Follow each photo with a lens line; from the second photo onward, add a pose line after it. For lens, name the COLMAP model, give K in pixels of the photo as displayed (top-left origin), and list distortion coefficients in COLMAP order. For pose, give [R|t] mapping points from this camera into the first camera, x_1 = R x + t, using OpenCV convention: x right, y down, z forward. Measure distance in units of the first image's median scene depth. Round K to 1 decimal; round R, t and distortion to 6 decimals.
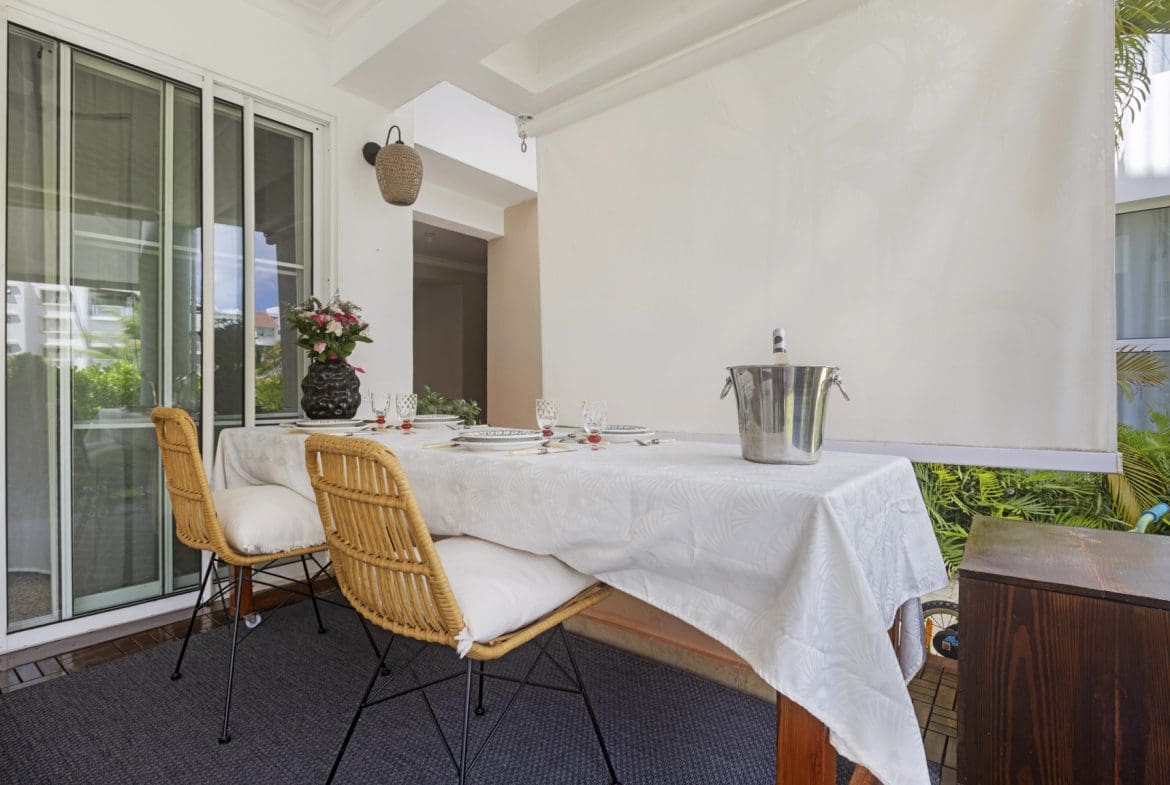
lens RADIAL K [[563.2, 0, 588.0], [0, 563.2, 390.4], [0, 0, 1]] dist [-0.002369, -0.000449]
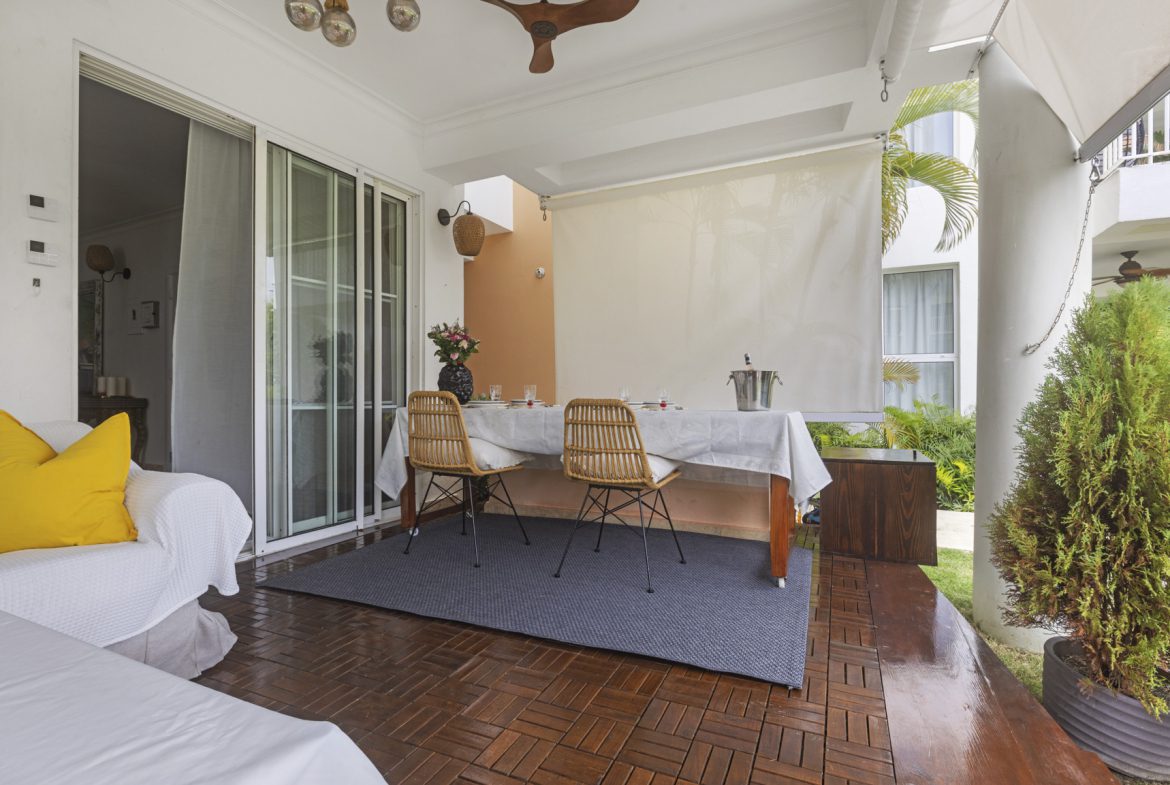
lens RADIAL K [[563.2, 0, 588.0], [0, 563.2, 390.4], [0, 0, 1]] dist [-0.002369, -0.000449]
pose [[0.973050, -0.001721, 0.230588, -0.445259], [0.001873, 0.999998, -0.000438, 0.019837], [-0.230587, 0.000858, 0.973051, -0.573231]]
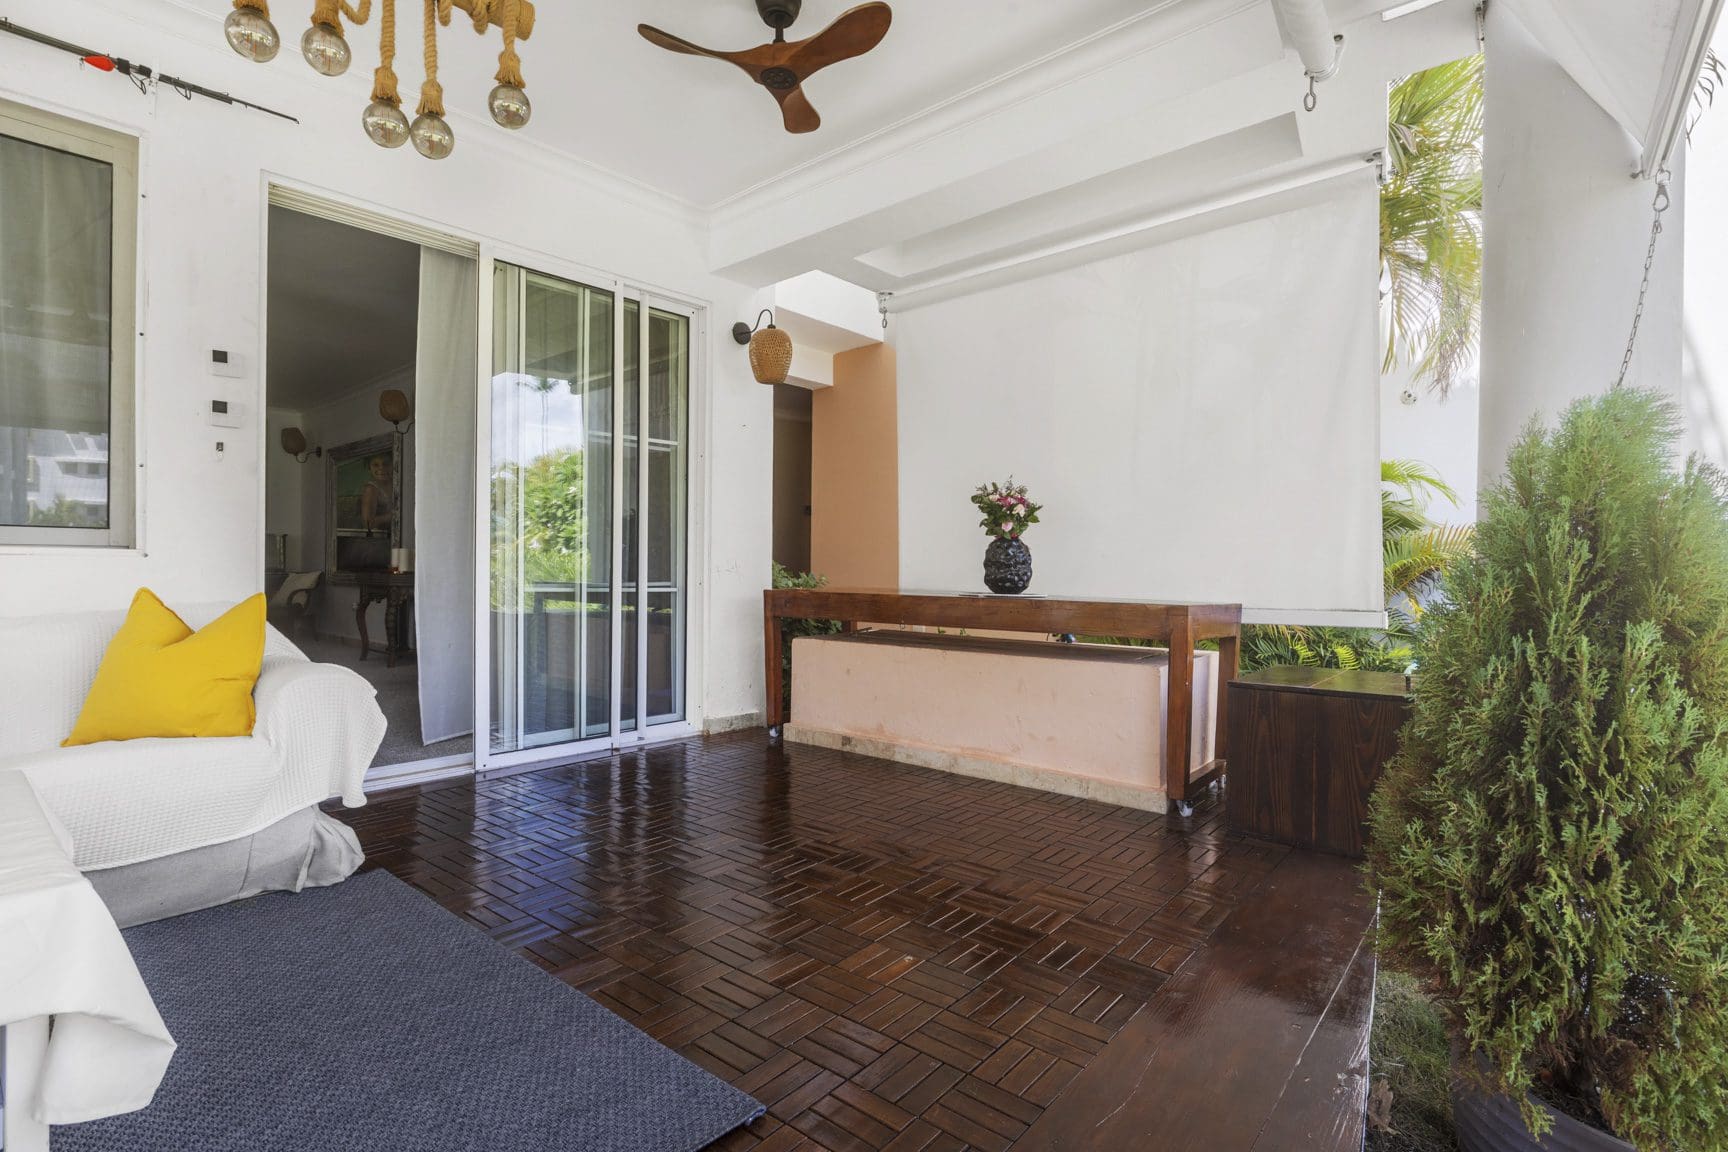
lens RADIAL K [[836.2, 0, 867.4], [0, 836.2, 570.6], [0, 0, 1]] dist [-0.003388, 0.000274]
pose [[0.999385, 0.007383, -0.034286, -0.117331], [-0.007253, 0.999966, 0.003904, 0.012678], [0.034313, -0.003653, 0.999404, -0.669839]]
